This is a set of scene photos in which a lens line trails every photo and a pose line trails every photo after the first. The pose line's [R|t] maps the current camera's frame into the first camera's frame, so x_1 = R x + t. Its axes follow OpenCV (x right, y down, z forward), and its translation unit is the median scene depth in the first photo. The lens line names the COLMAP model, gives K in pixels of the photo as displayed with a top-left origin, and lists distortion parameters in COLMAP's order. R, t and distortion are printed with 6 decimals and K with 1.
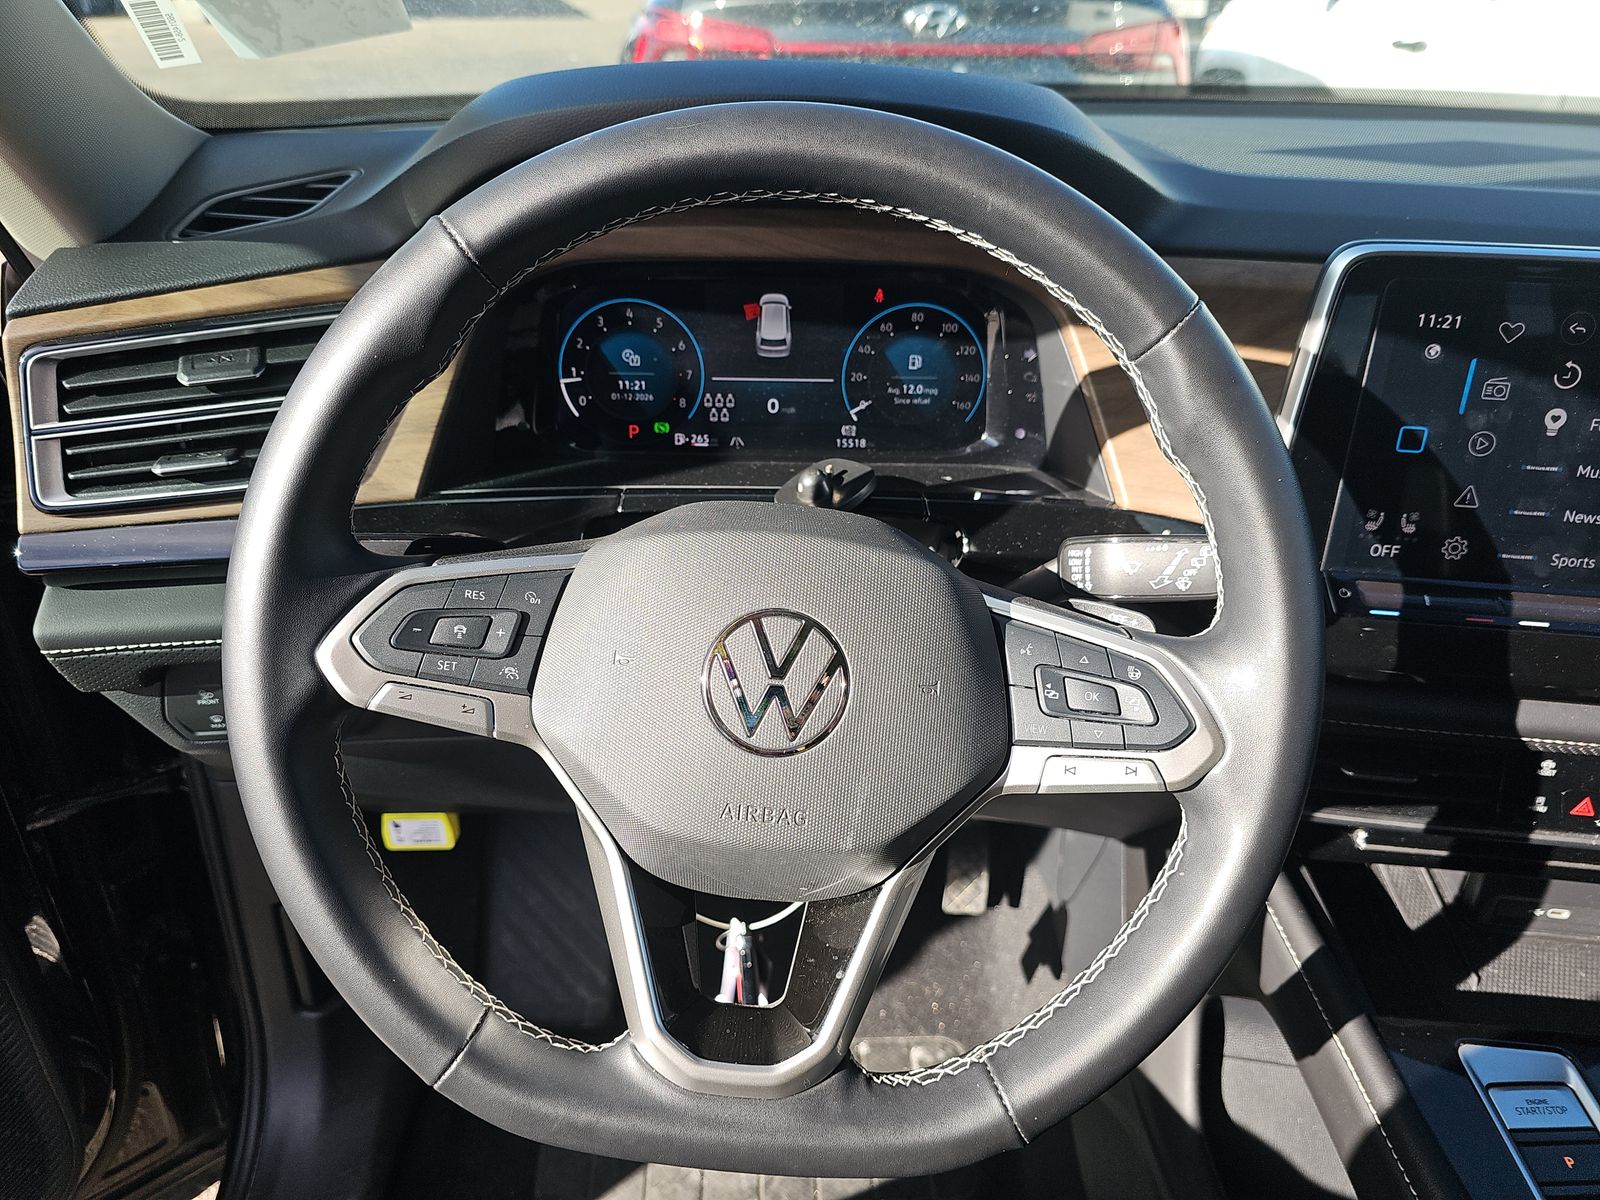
lens RADIAL K [[1060.0, 0, 798.1], [0, 1060.0, 613.4], [0, 0, 1]] dist [0.006179, -0.003451]
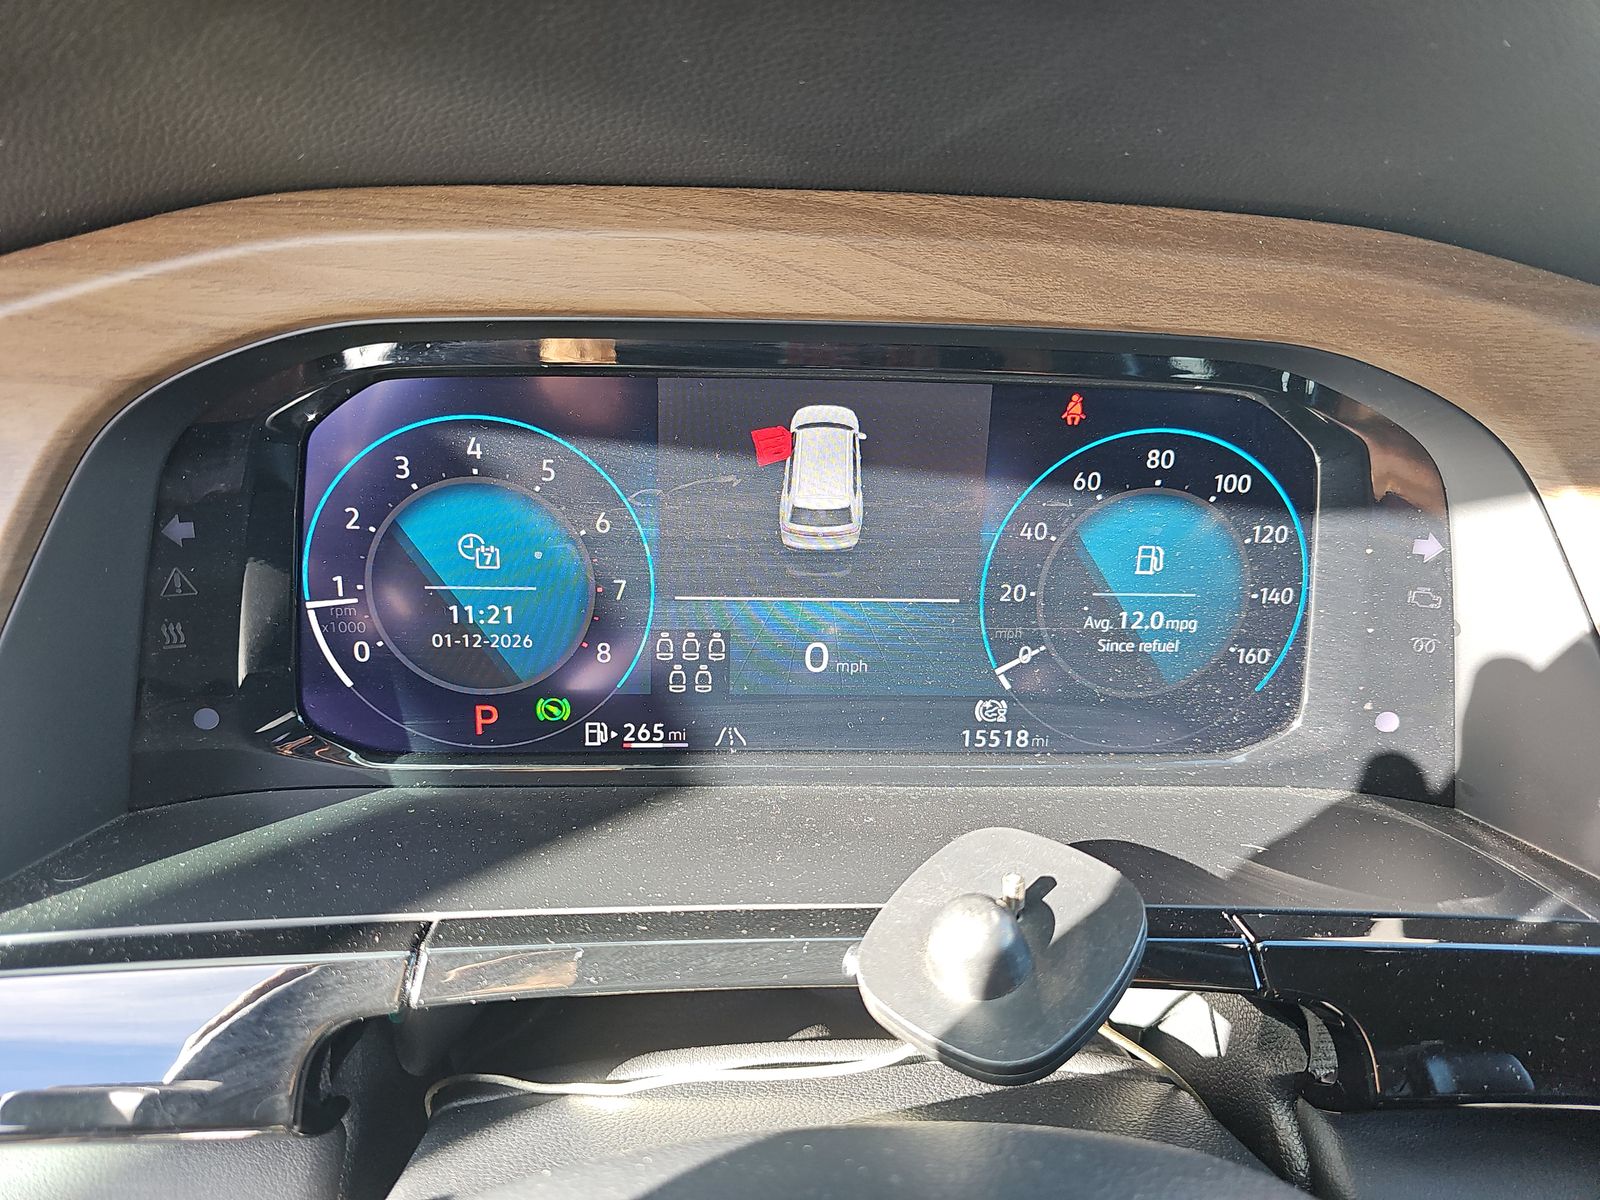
lens RADIAL K [[1060.0, 0, 805.4], [0, 1060.0, 590.2], [0, 0, 1]] dist [0.006179, -0.003451]
pose [[0.998054, -0.005127, 0.062151, -0.055204], [0.012019, 0.993744, -0.111033, -0.176848], [-0.061192, 0.111564, 0.991871, 0.576802]]
